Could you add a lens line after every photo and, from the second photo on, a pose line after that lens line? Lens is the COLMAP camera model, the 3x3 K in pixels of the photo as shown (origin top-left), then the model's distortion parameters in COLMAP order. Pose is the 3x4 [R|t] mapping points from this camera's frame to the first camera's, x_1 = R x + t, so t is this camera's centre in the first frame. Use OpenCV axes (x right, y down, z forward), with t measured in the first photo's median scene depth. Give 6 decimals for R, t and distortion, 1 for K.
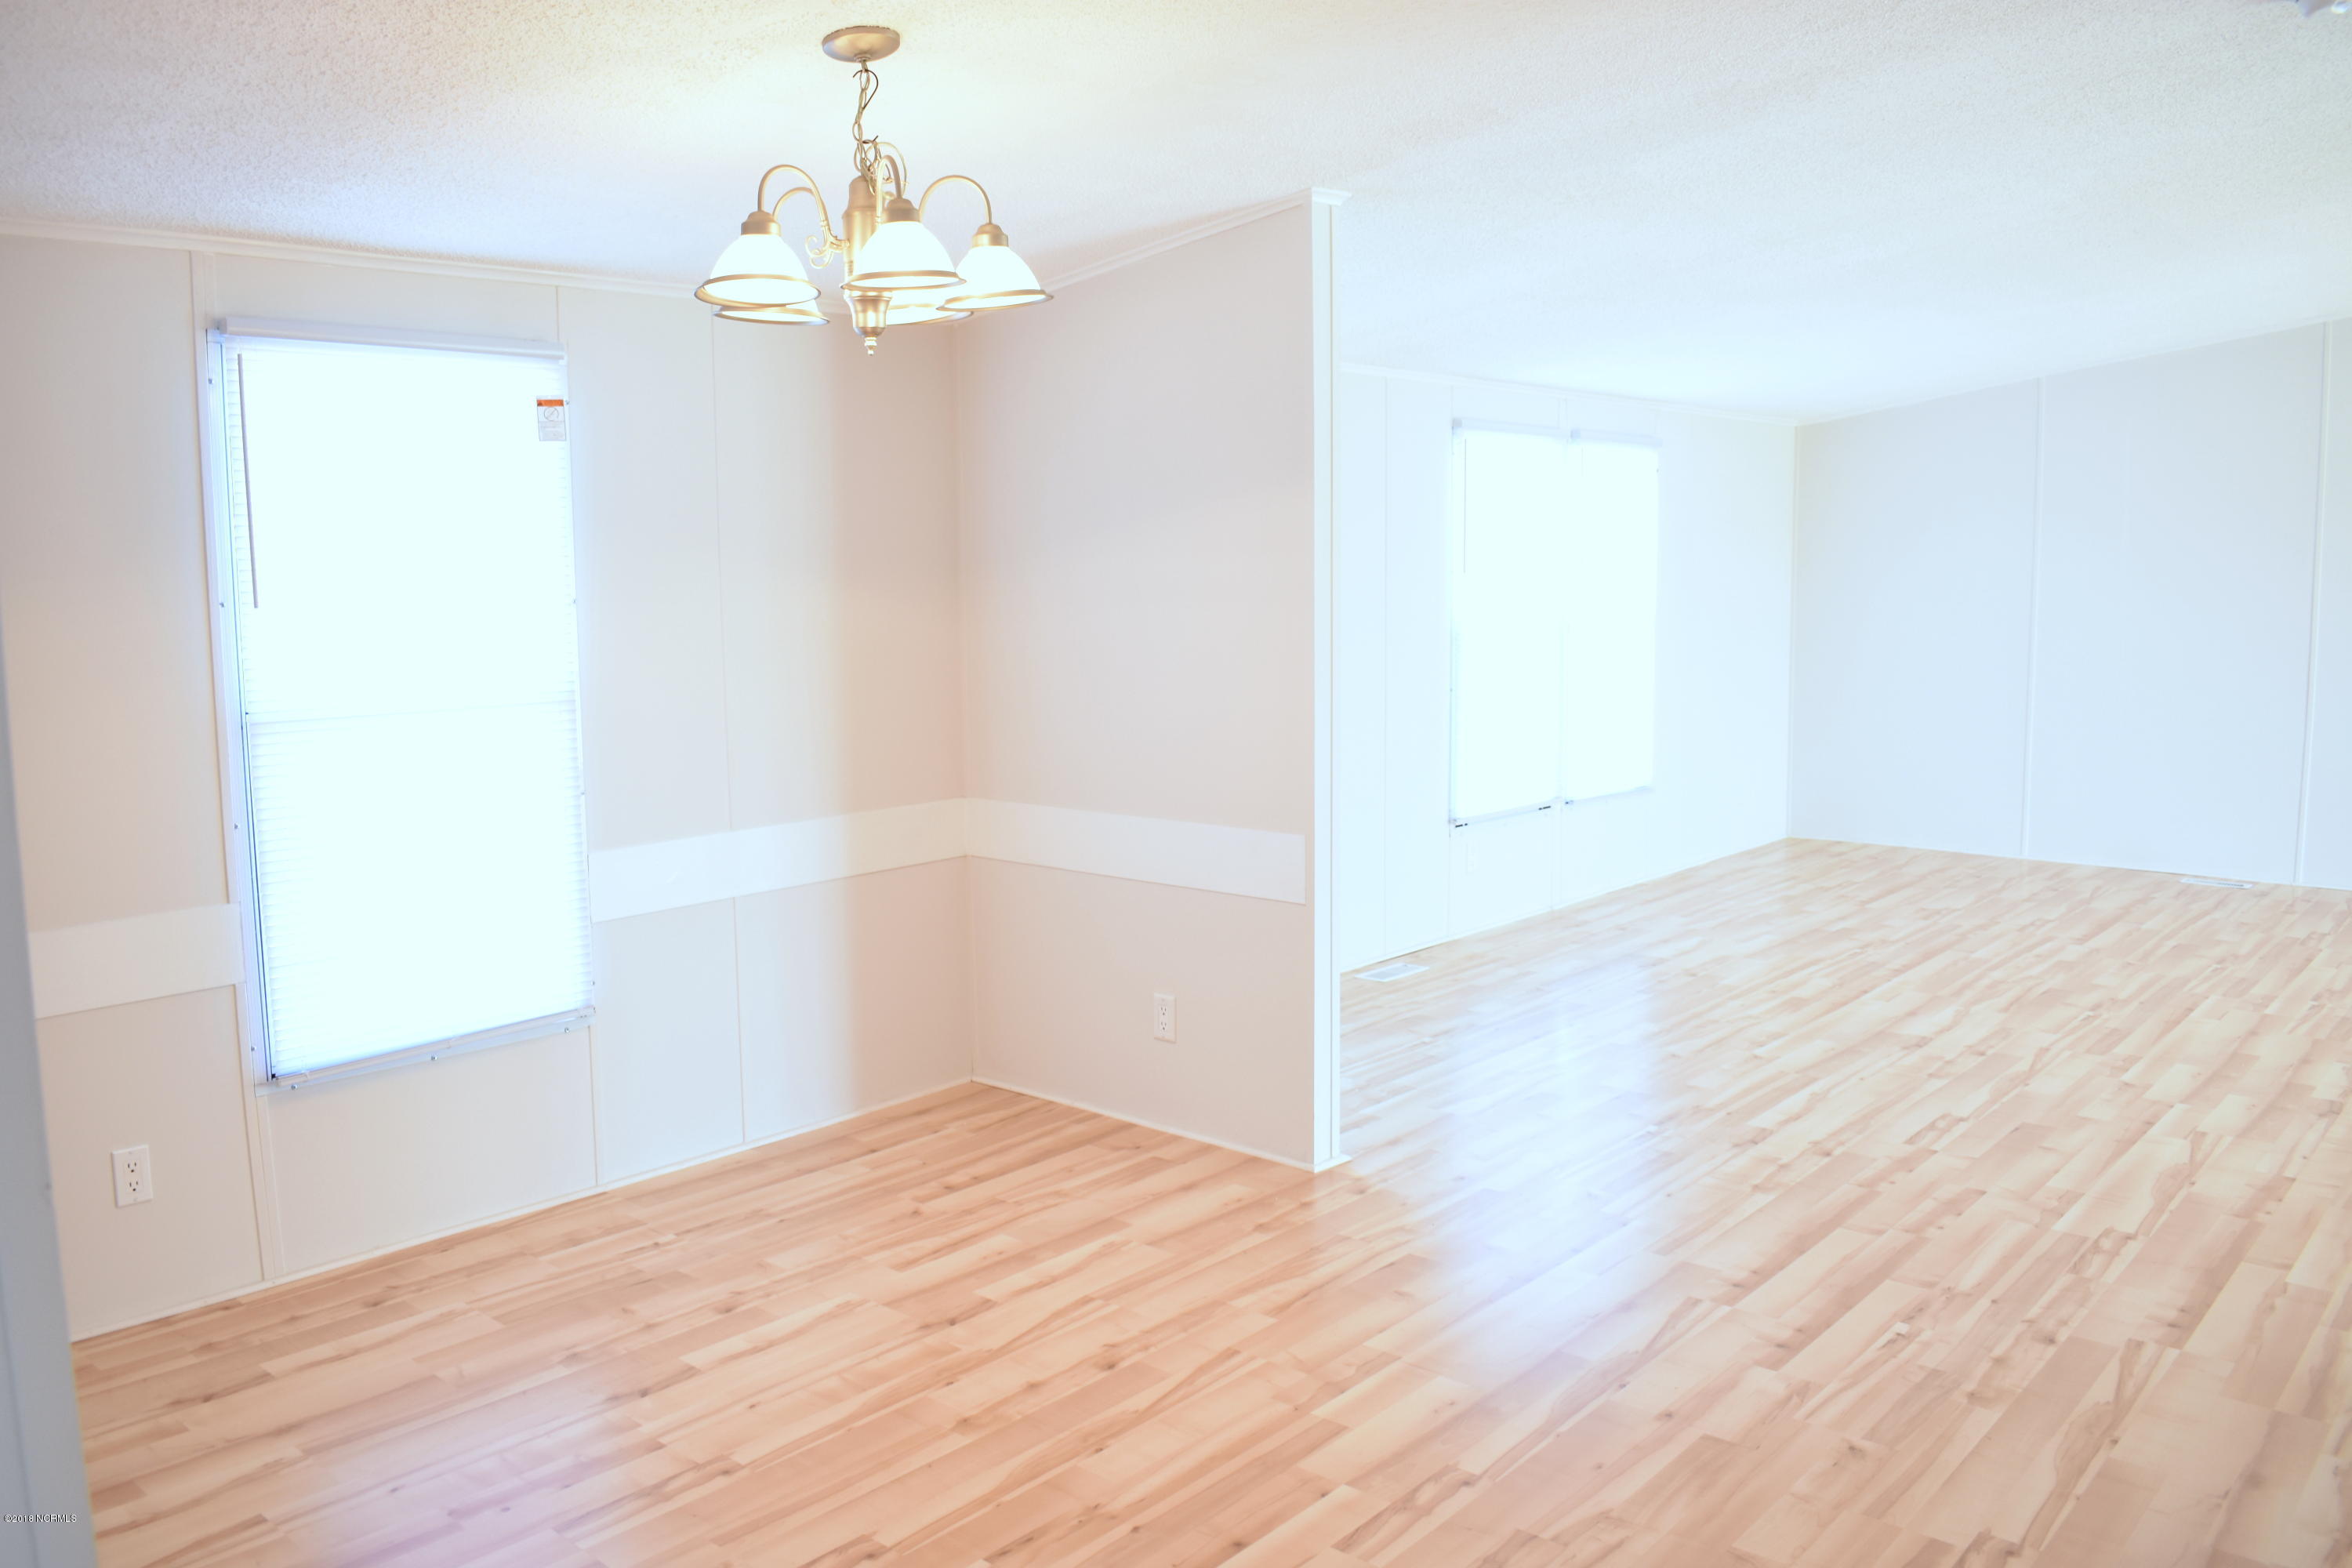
lens RADIAL K [[1845.0, 0, 1186.3], [0, 1845.0, 784.7], [0, 0, 1]] dist [-0.086681, 0.001382]
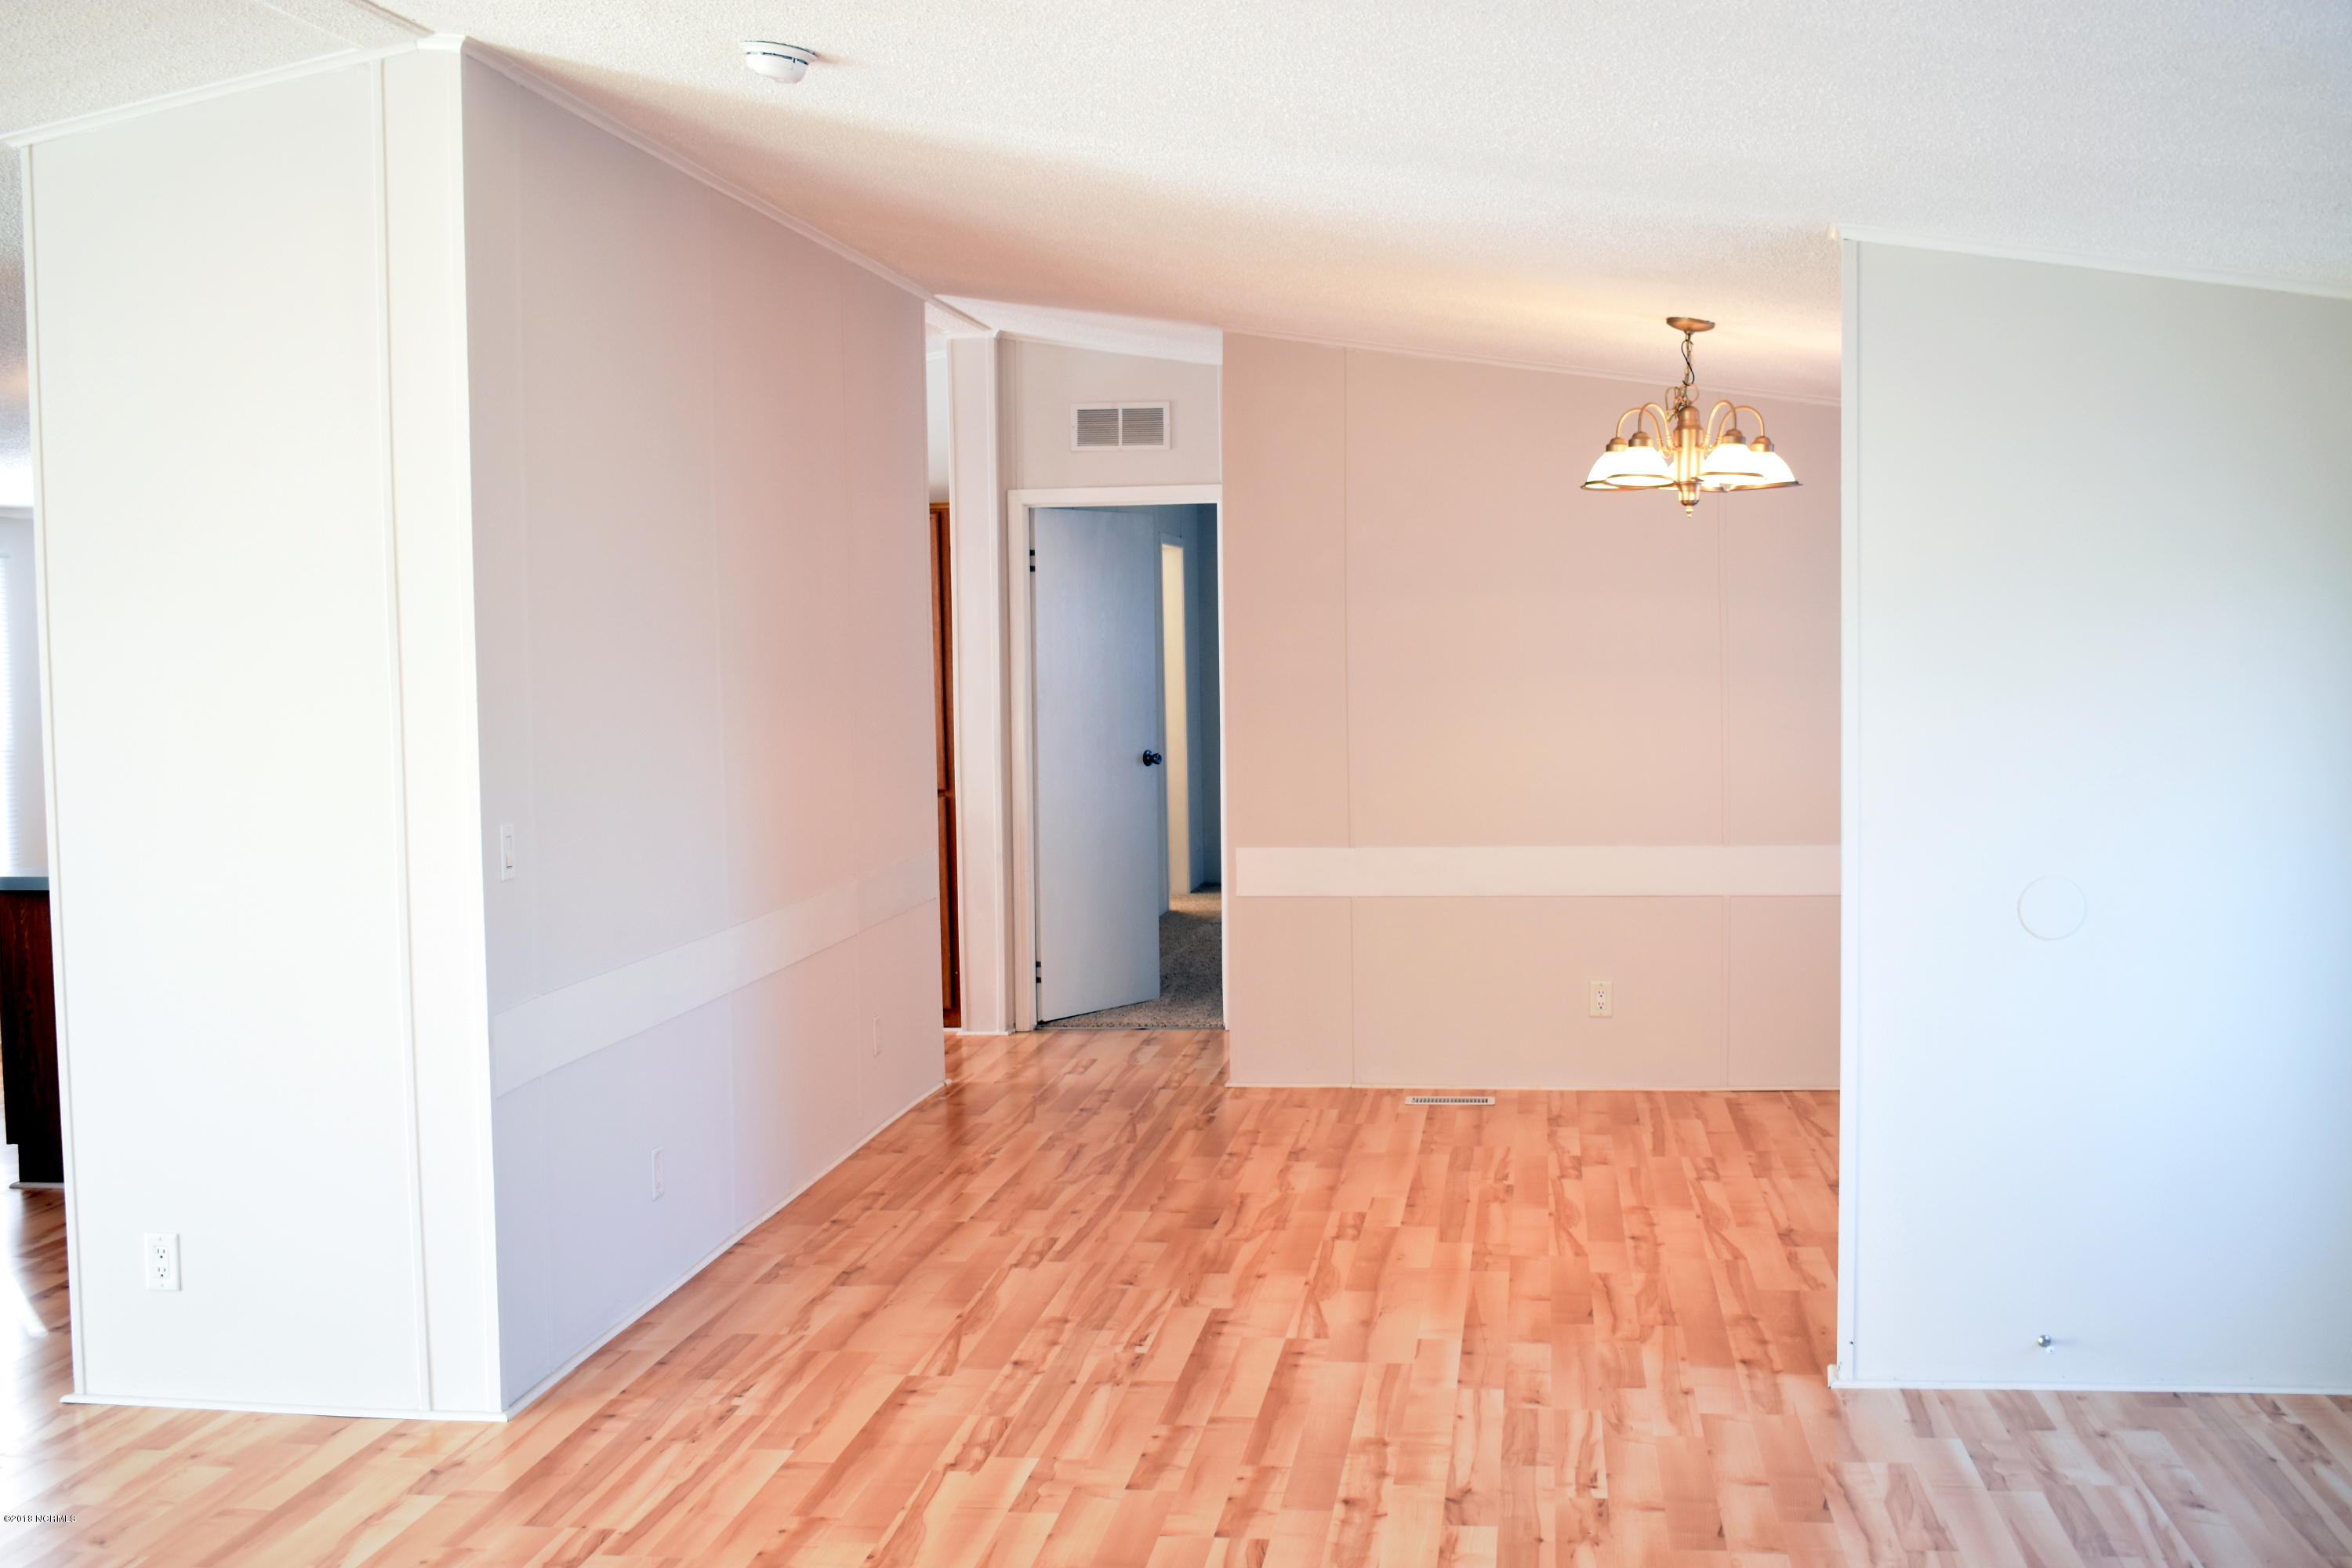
lens RADIAL K [[2419.6, 0, 1181.9], [0, 2419.6, 779.8], [0, 0, 1]] dist [-0.079691, 0.000000]
pose [[-0.839961, 0.055991, -0.539750, 1.096065], [-0.043366, 0.984555, 0.169620, -0.283015], [0.540911, 0.165881, -0.824560, 2.064939]]
